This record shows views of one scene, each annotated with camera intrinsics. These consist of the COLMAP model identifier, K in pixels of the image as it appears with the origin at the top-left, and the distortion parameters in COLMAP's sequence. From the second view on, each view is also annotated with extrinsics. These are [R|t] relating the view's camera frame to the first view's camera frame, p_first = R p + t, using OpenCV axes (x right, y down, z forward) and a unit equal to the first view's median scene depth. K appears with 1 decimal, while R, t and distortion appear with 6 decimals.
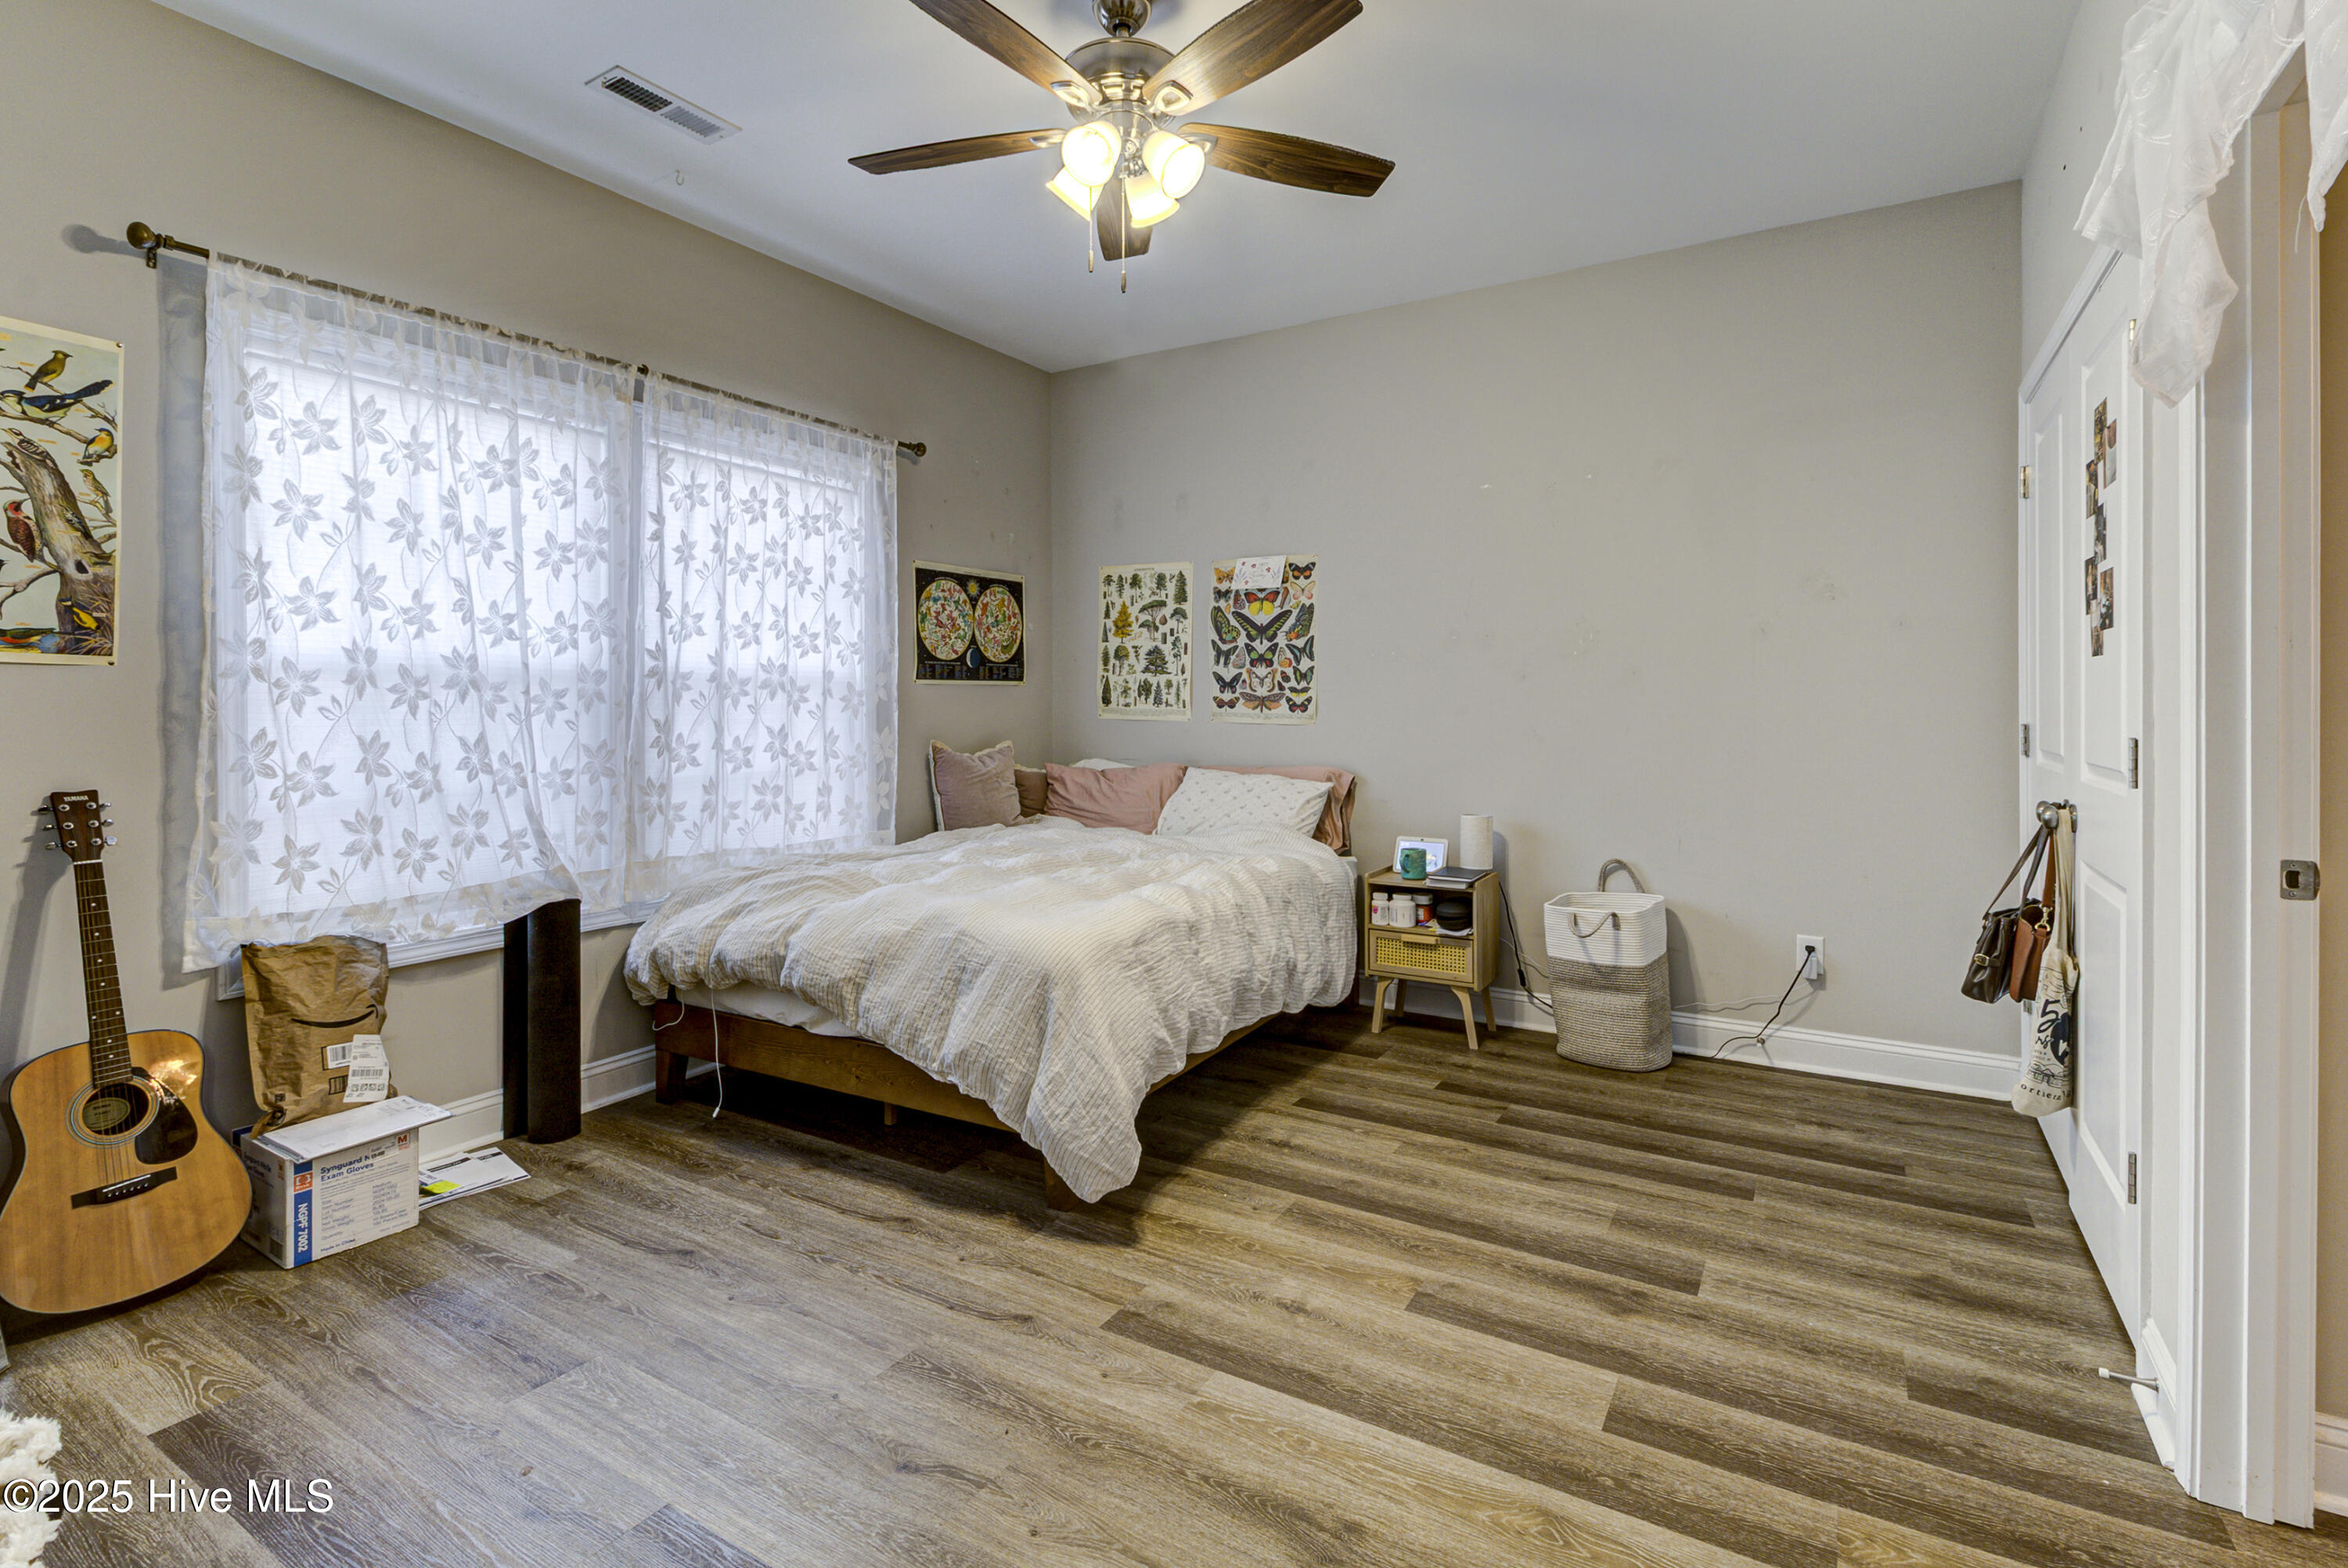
lens RADIAL K [[1097.7, 0, 1176.1], [0, 1097.7, 725.4], [0, 0, 1]] dist [0.003127, -0.000988]
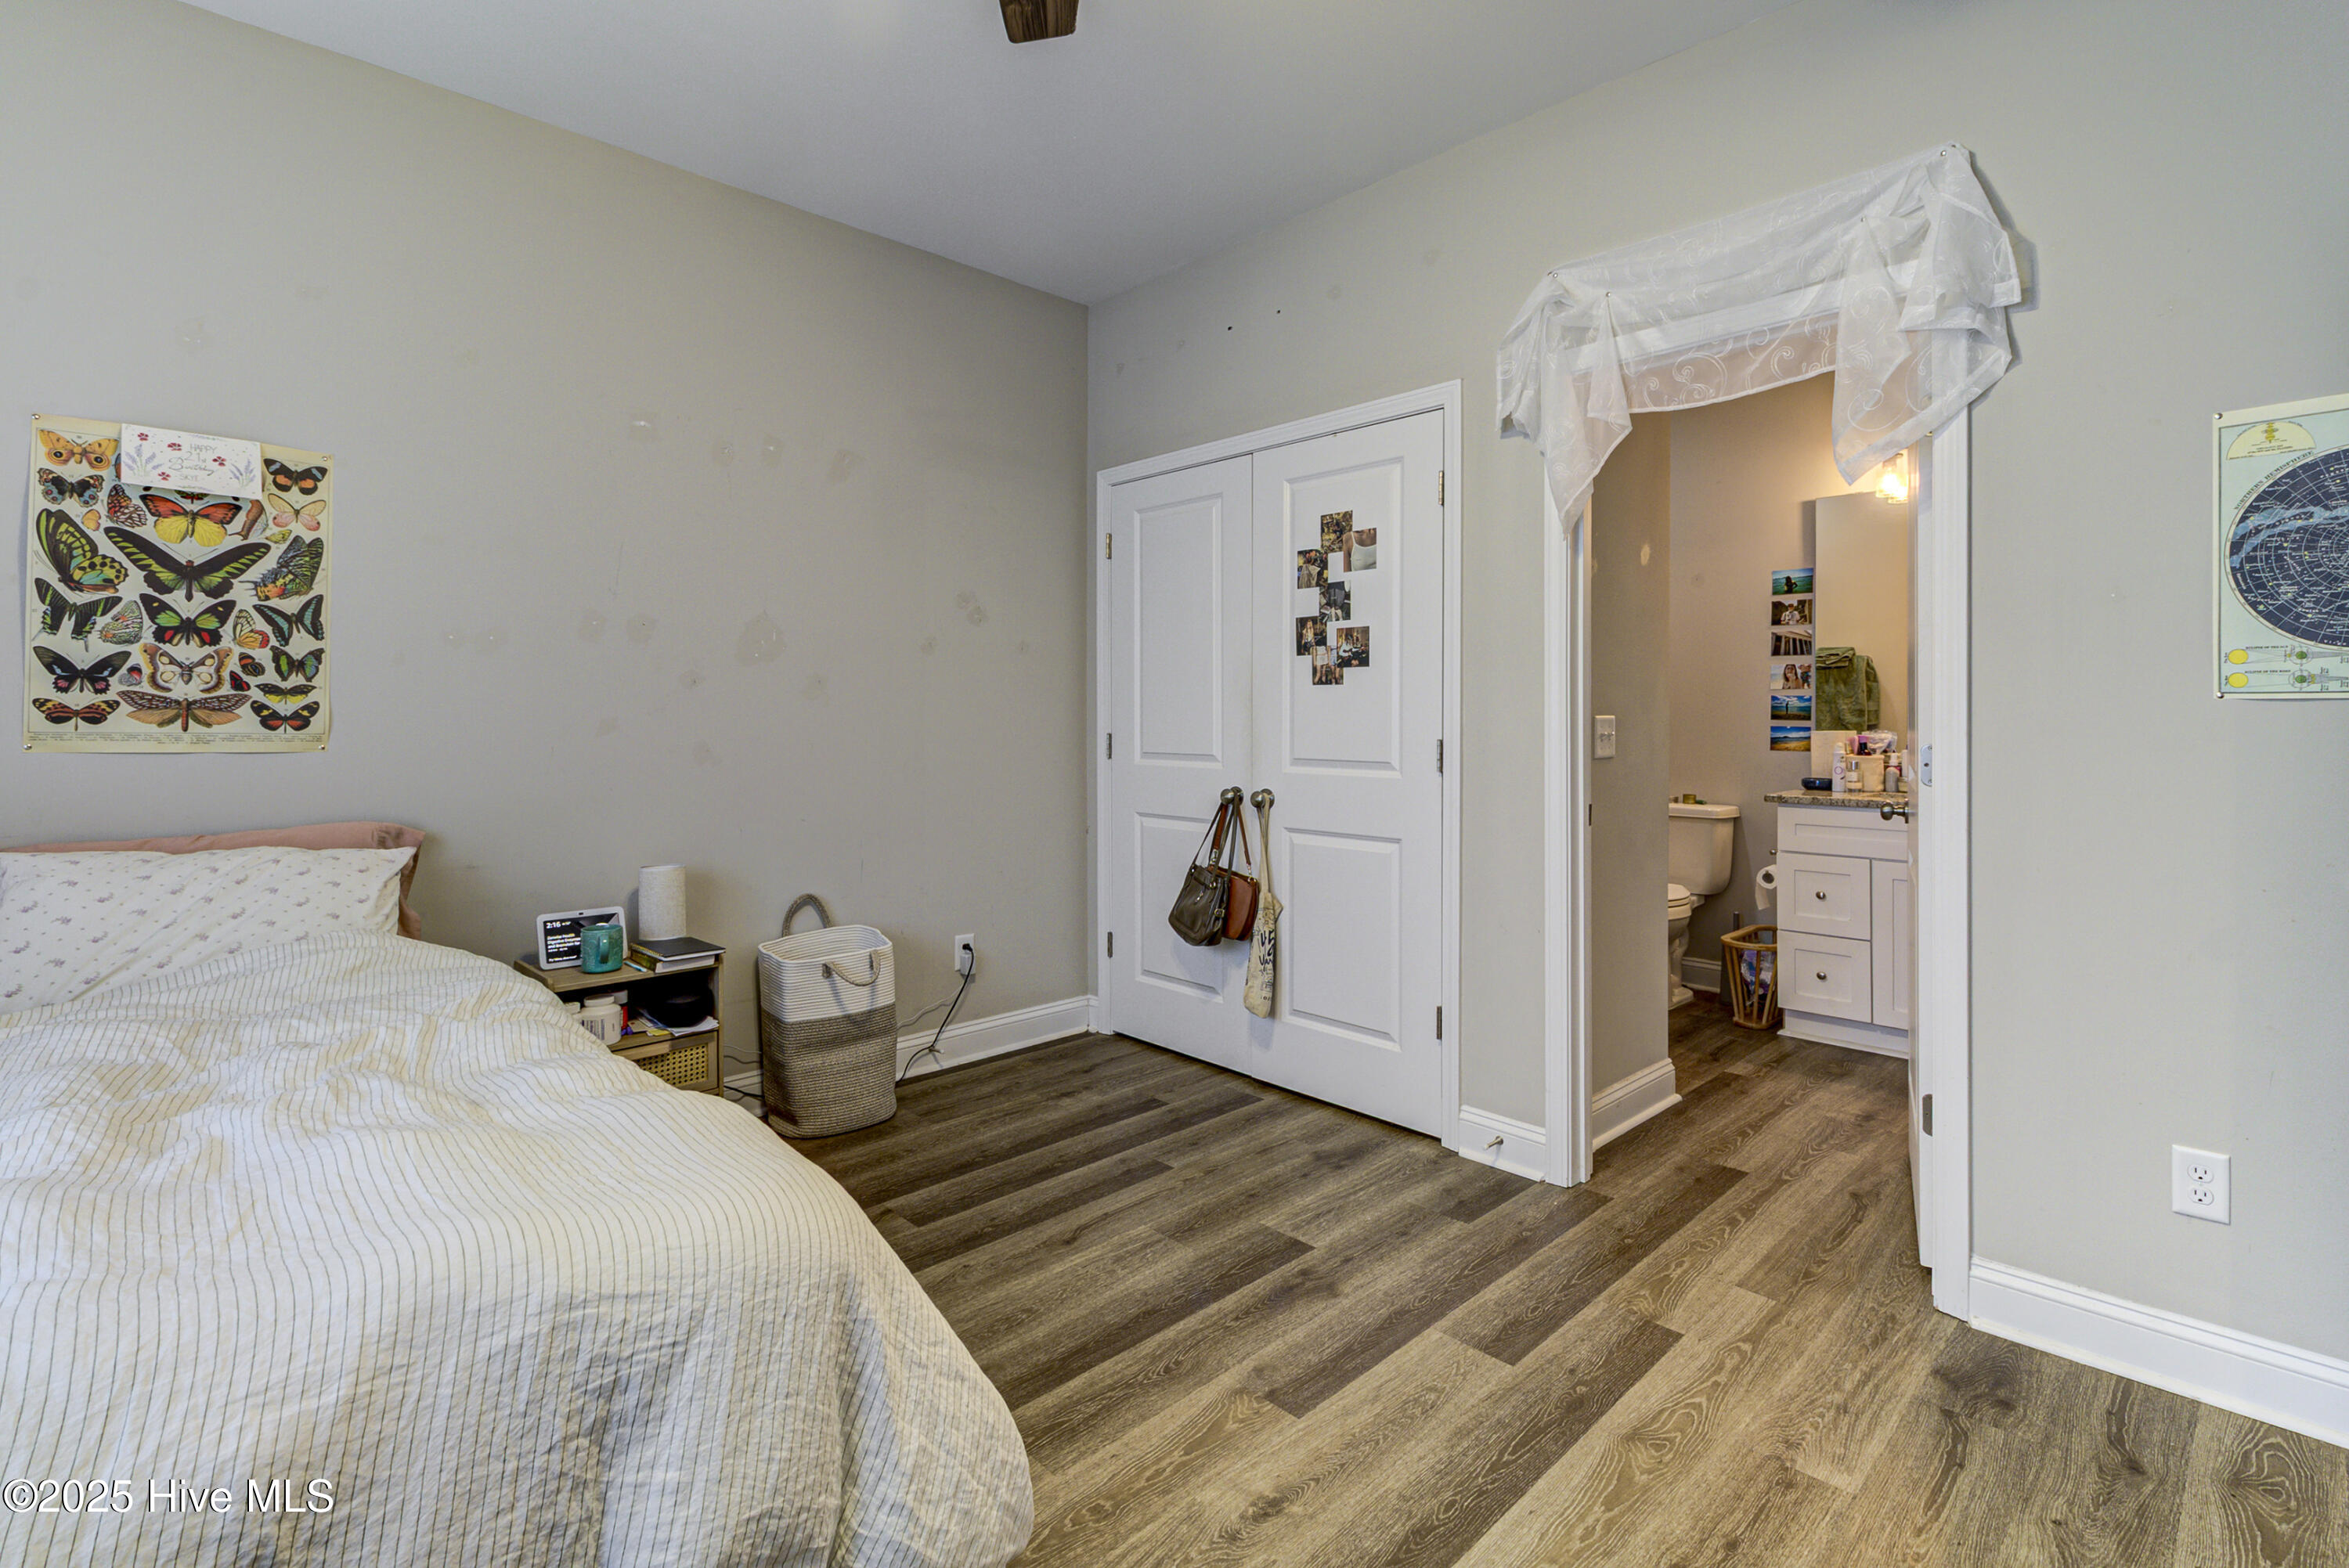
lens RADIAL K [[1098.2, 0, 1176.6], [0, 1098.2, 725.4], [0, 0, 1]] dist [0.003127, -0.000988]
pose [[0.250297, -0.007122, 0.968143, -0.514987], [0.018936, 0.999818, 0.002460, -0.011629], [-0.967984, 0.017718, 0.250387, 0.692418]]
